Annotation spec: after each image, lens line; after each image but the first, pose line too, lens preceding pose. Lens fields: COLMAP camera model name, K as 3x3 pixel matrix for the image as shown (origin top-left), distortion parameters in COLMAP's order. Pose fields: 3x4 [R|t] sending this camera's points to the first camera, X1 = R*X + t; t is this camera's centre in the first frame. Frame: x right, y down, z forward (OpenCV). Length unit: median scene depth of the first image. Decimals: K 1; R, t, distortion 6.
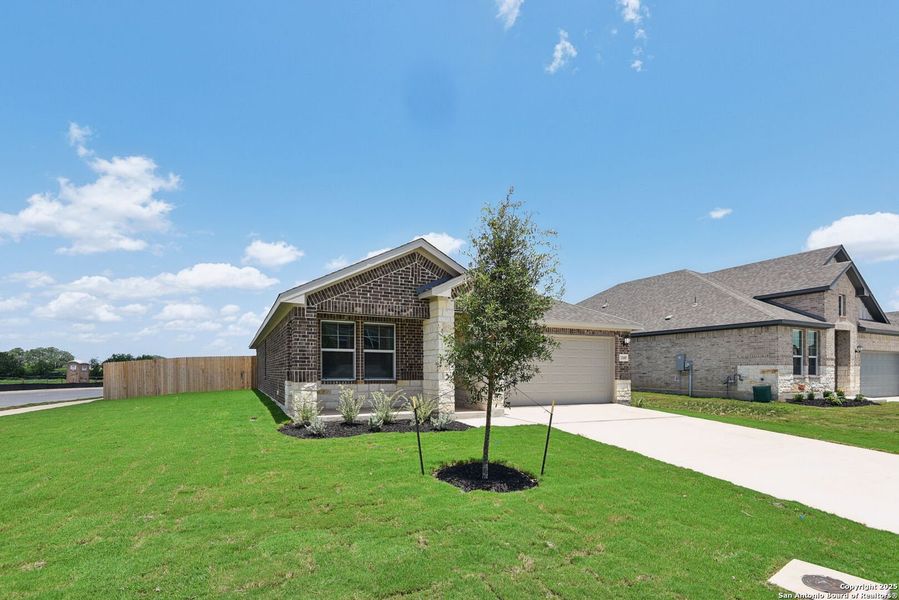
lens RADIAL K [[422.2, 0, 431.8], [0, 422.2, 299.7], [0, 0, 1]] dist [0.041769, 0.000189]
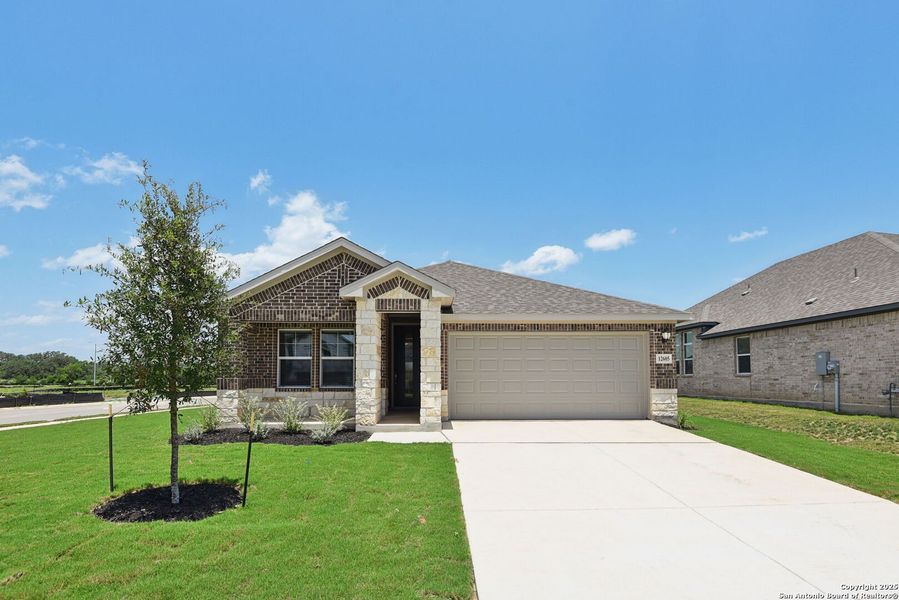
lens RADIAL K [[410.2, 0, 448.6], [0, 410.2, 296.8], [0, 0, 1]] dist [0.006392, -0.000812]
pose [[0.915037, -0.083400, -0.394655, 0.492773], [0.071023, 0.996418, -0.045893, 0.041952], [0.397069, 0.013964, 0.917683, 0.228336]]
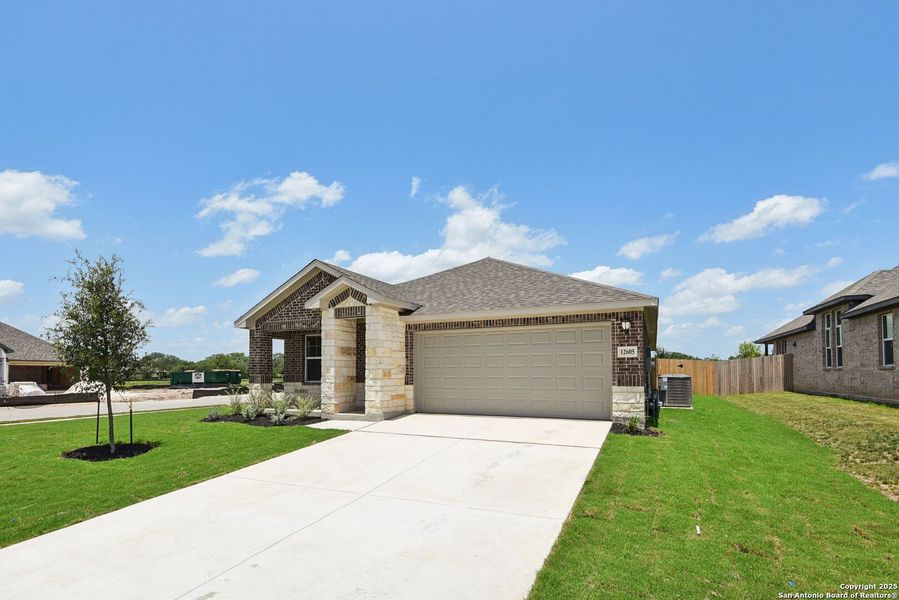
lens RADIAL K [[423.9, 0, 453.7], [0, 423.9, 297.6], [0, 0, 1]] dist [0.012423, -0.008820]
pose [[0.649398, -0.137312, -0.747949, 0.959808], [0.132647, 0.988938, -0.066385, 0.076533], [0.748790, -0.056103, 0.660428, 0.464739]]
